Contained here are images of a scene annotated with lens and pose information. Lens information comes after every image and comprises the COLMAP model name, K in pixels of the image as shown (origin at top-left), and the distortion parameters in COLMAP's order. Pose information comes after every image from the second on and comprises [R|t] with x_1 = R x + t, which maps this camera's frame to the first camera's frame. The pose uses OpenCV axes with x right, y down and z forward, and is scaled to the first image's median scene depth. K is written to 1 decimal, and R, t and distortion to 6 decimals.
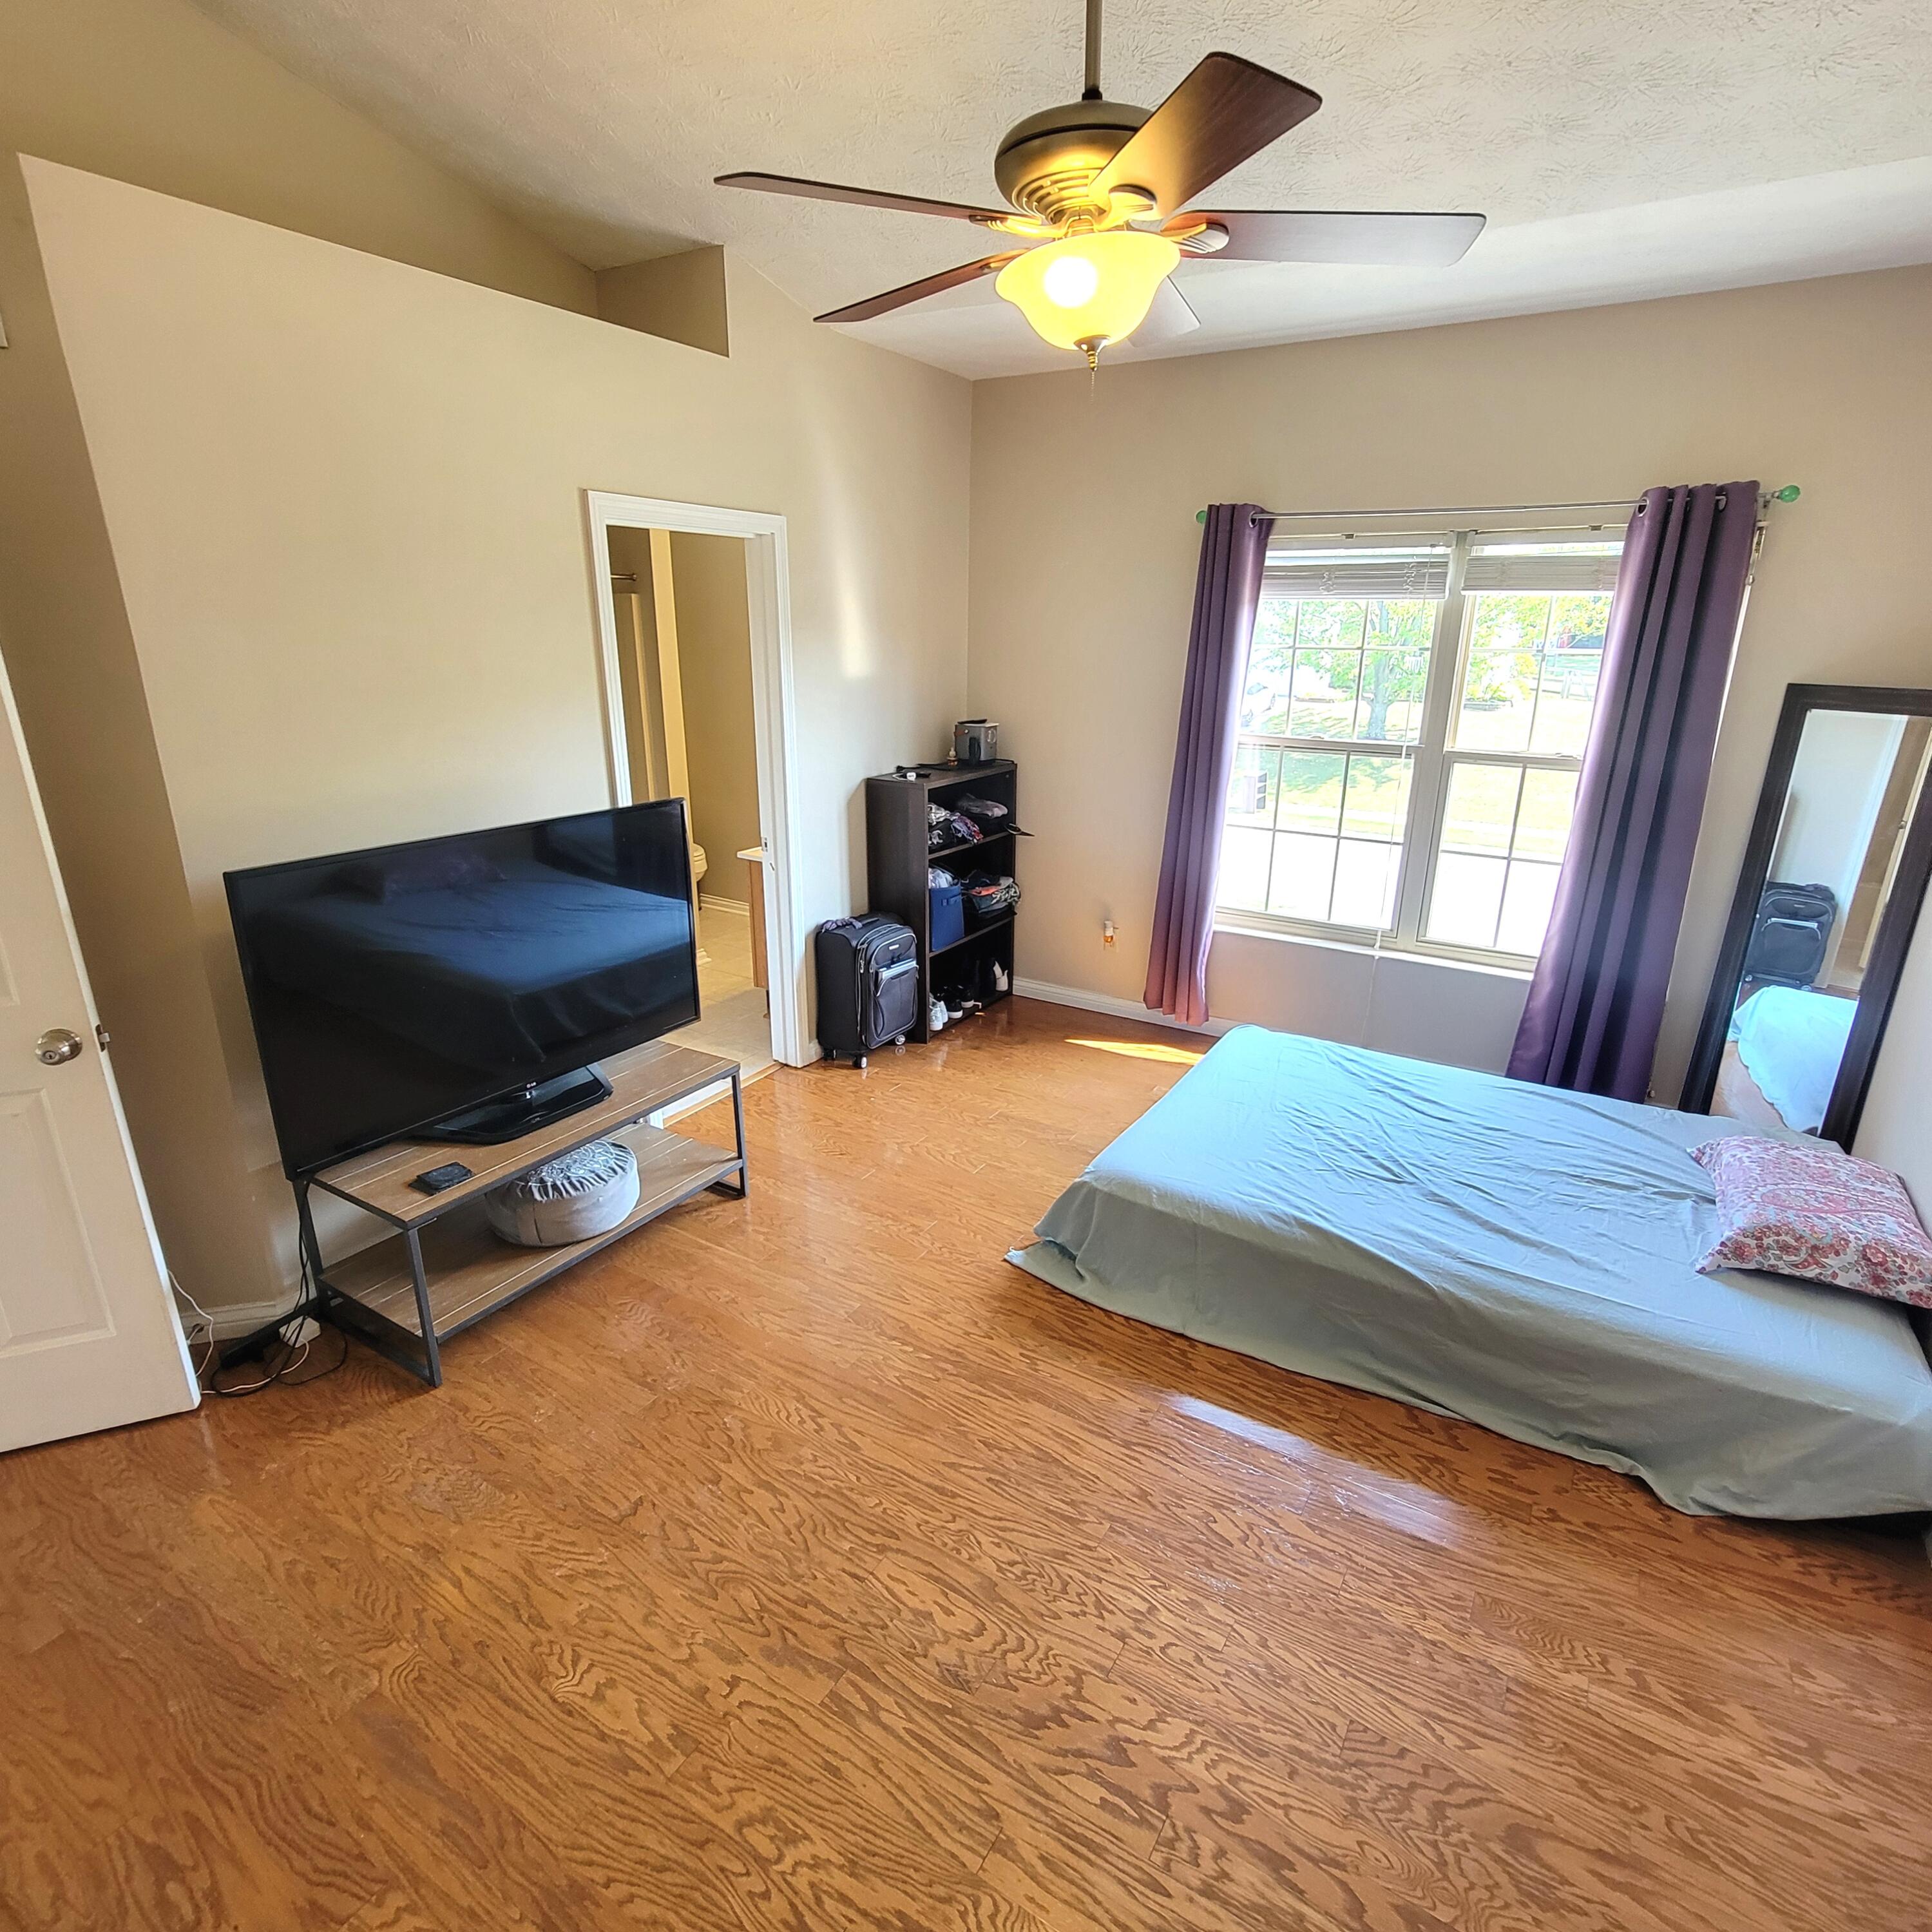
lens RADIAL K [[1055.3, 0, 992.7], [0, 1055.3, 955.8], [0, 0, 1]] dist [-0.002929, 0.001044]
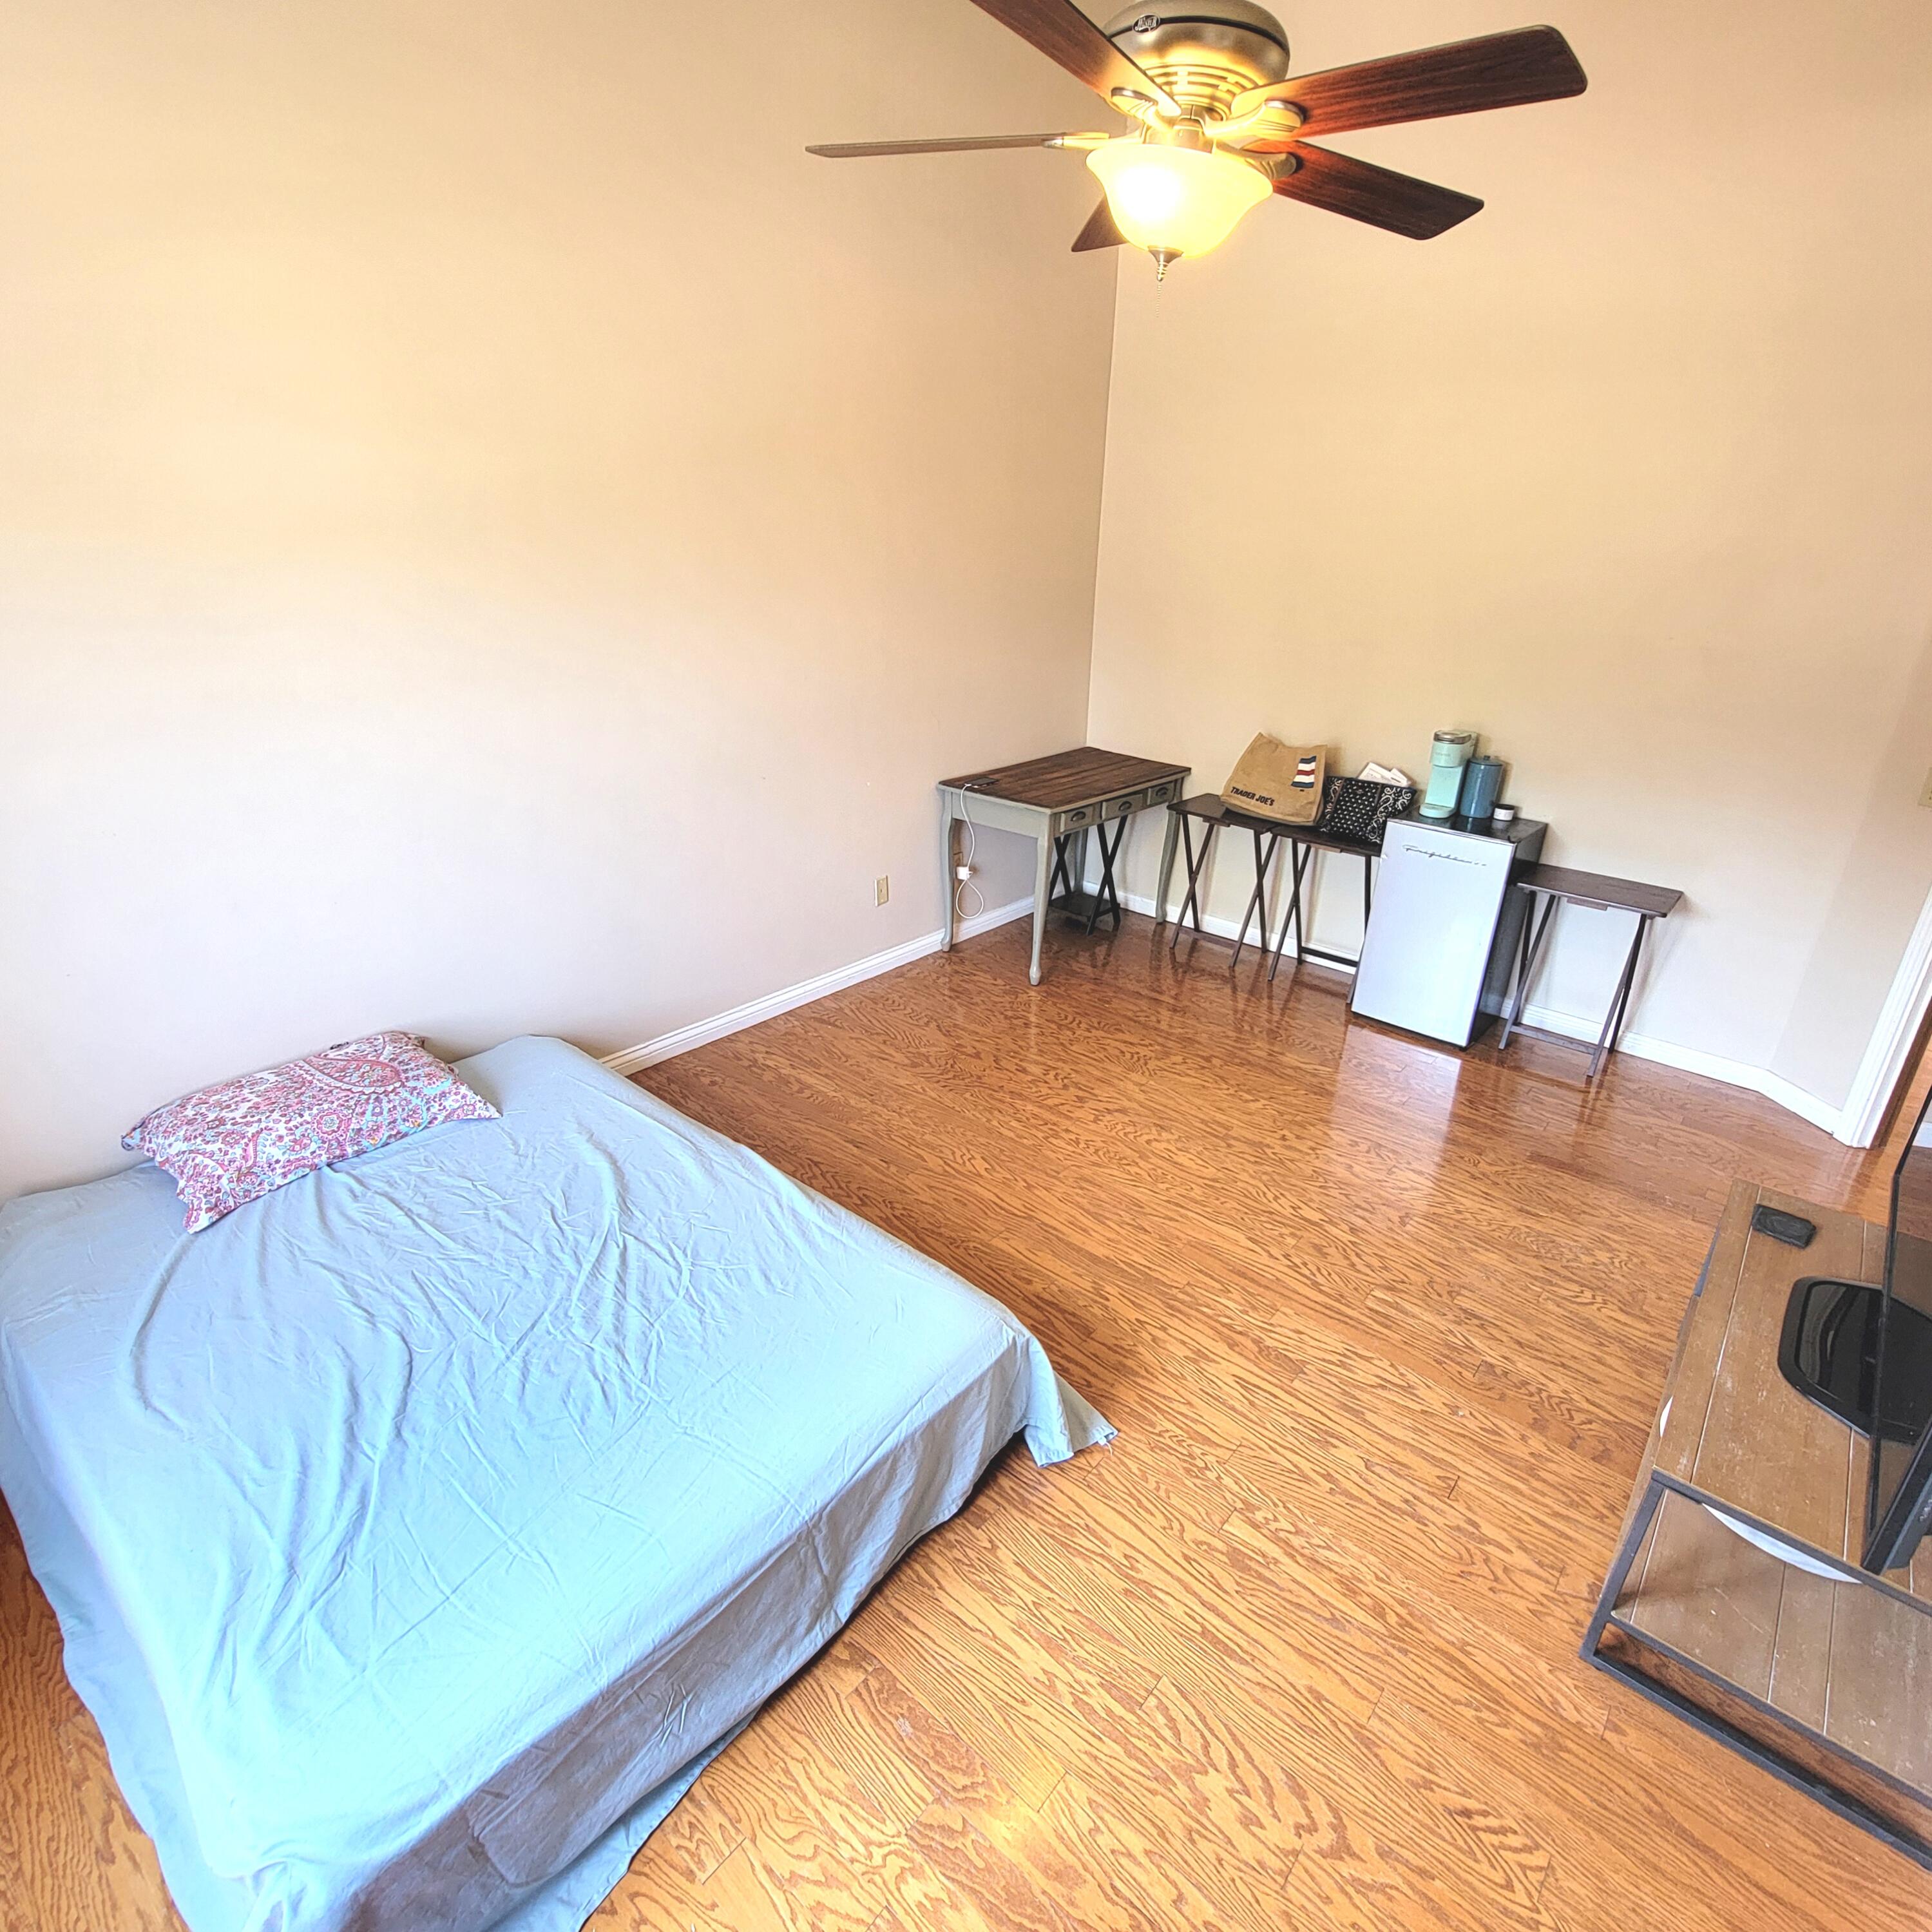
lens RADIAL K [[1055.3, 0, 992.7], [0, 1055.3, 955.8], [0, 0, 1]] dist [-0.002929, 0.001044]
pose [[-0.988153, -0.098740, 0.117491, 0.050167], [-0.001143, 0.770266, 0.637722, -0.513805], [-0.153467, 0.630032, -0.761254, 1.605770]]
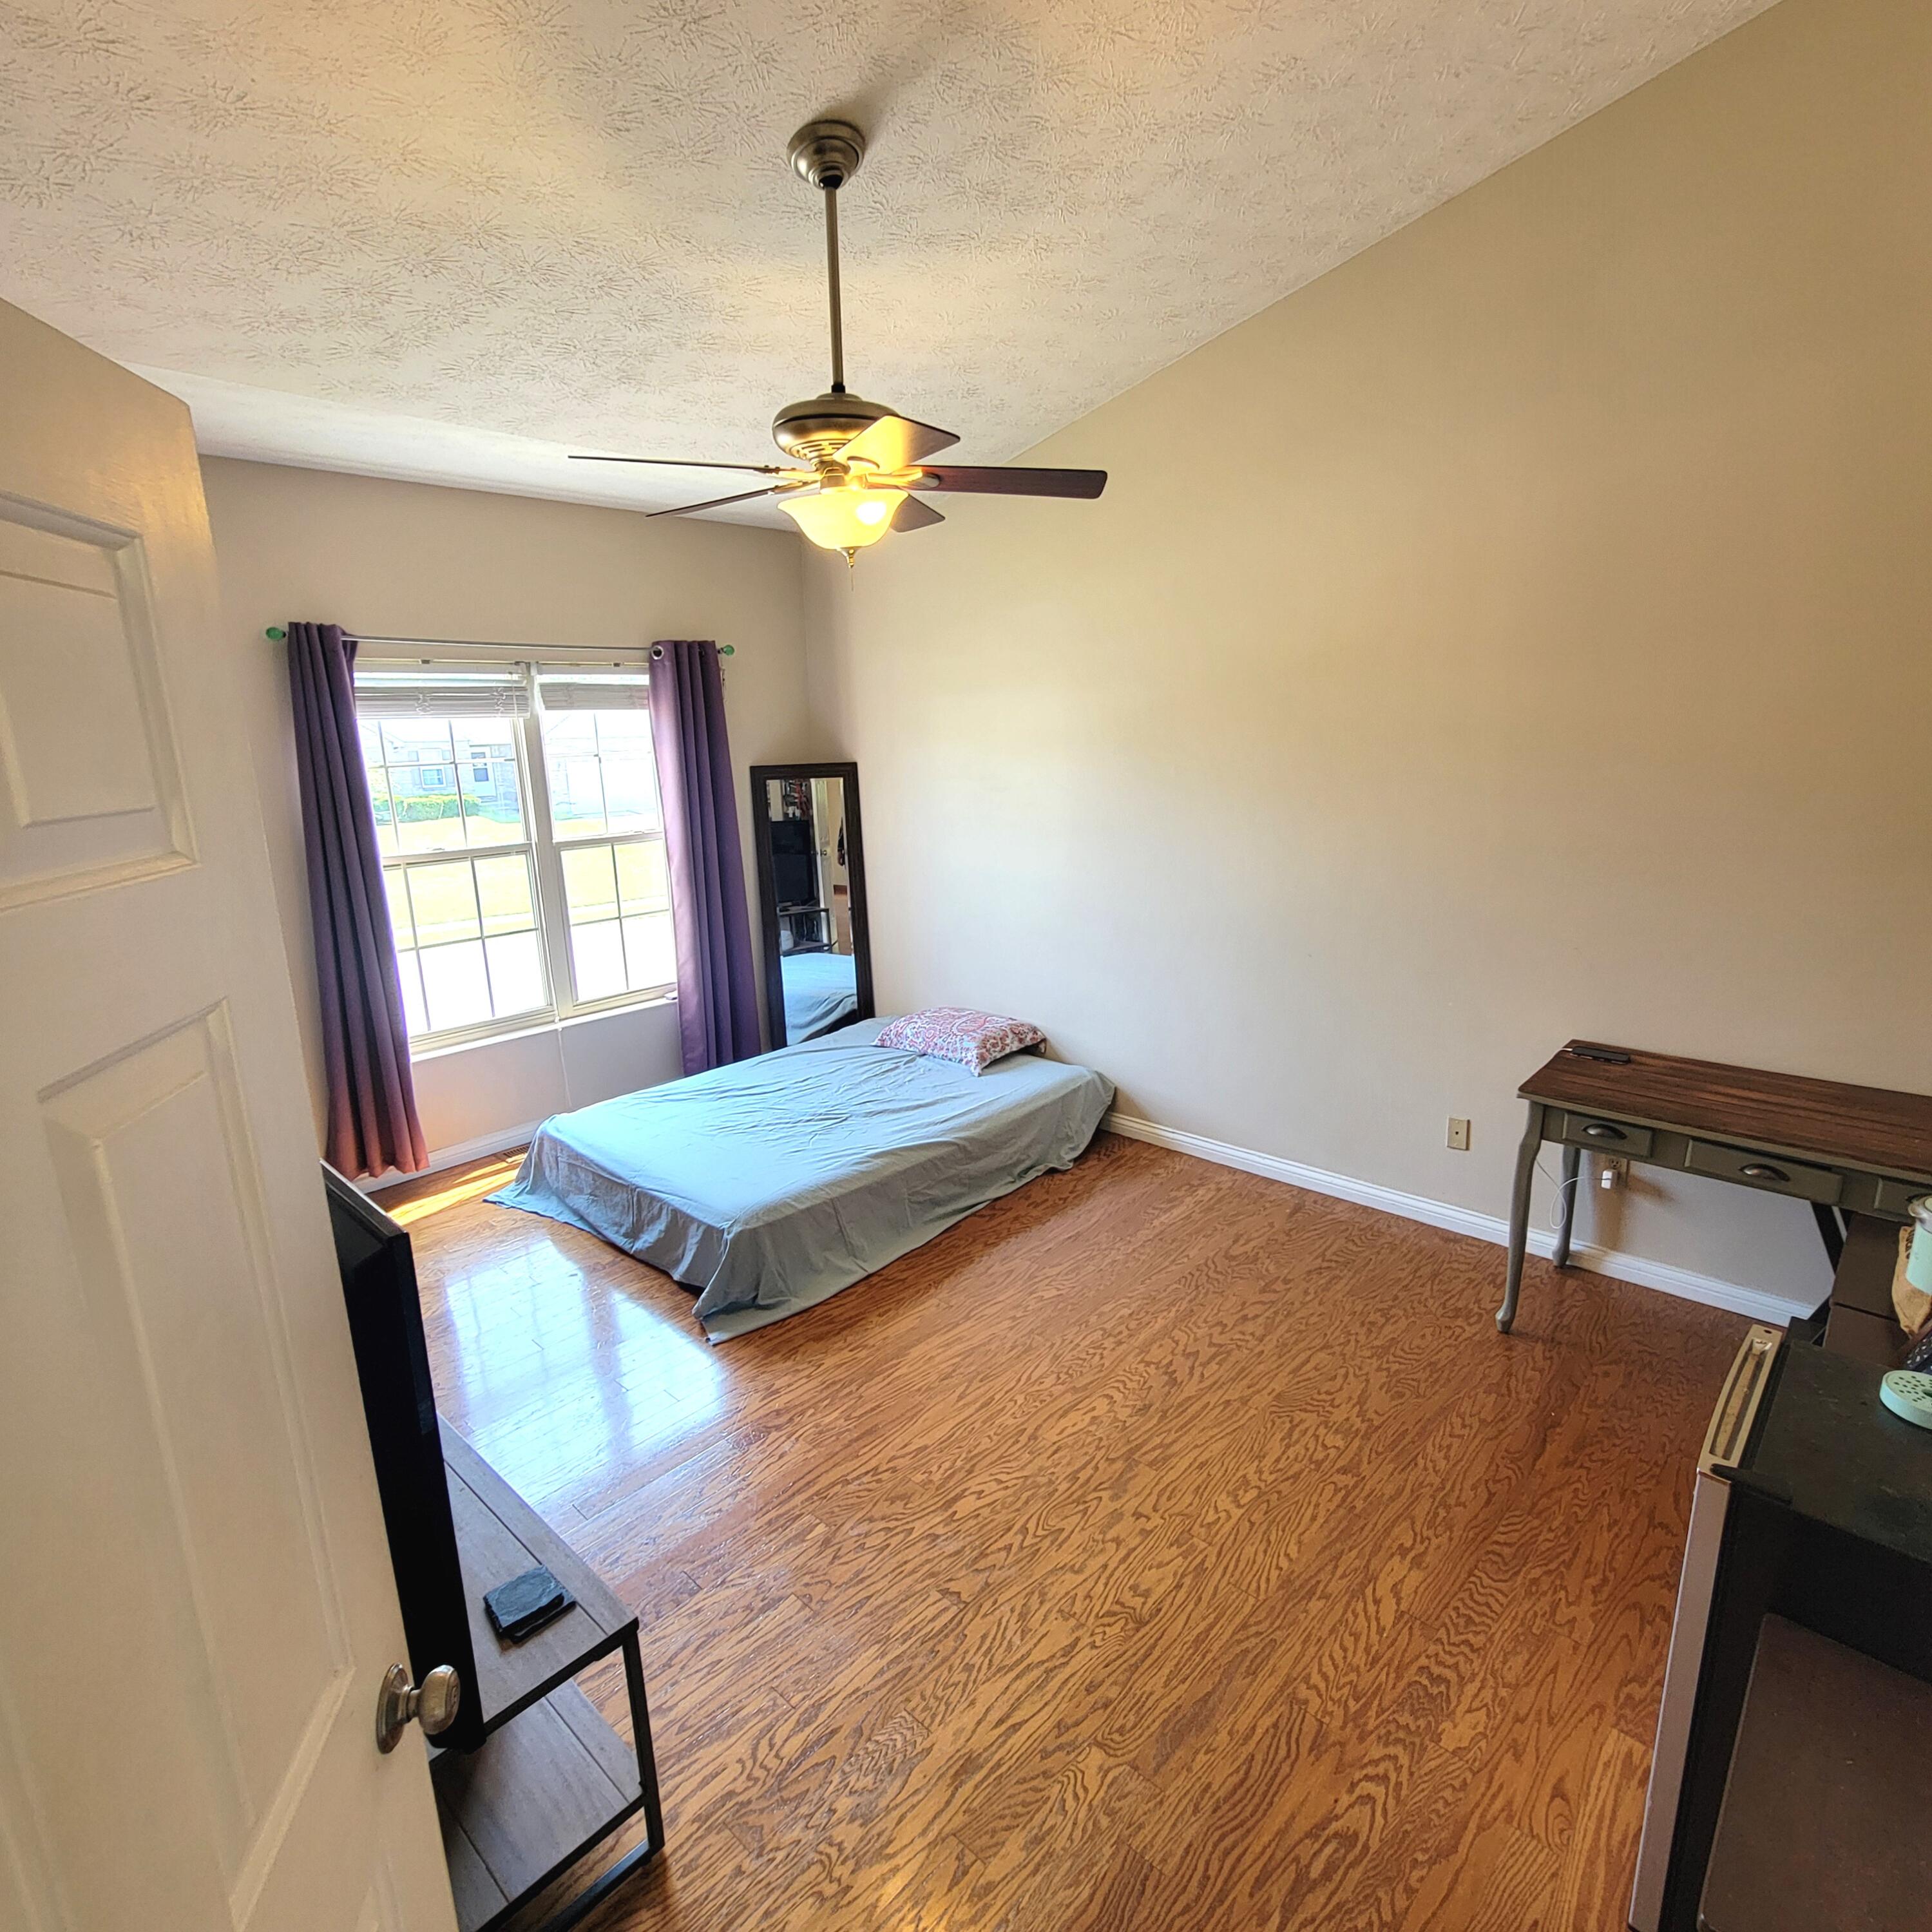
lens RADIAL K [[1055.3, 0, 992.7], [0, 1055.3, 955.8], [0, 0, 1]] dist [-0.002929, 0.001044]
pose [[0.189378, -0.227453, 0.955197, -0.981963], [0.318207, 0.934517, 0.159441, -0.170341], [-0.928913, 0.273756, 0.249354, 0.454906]]
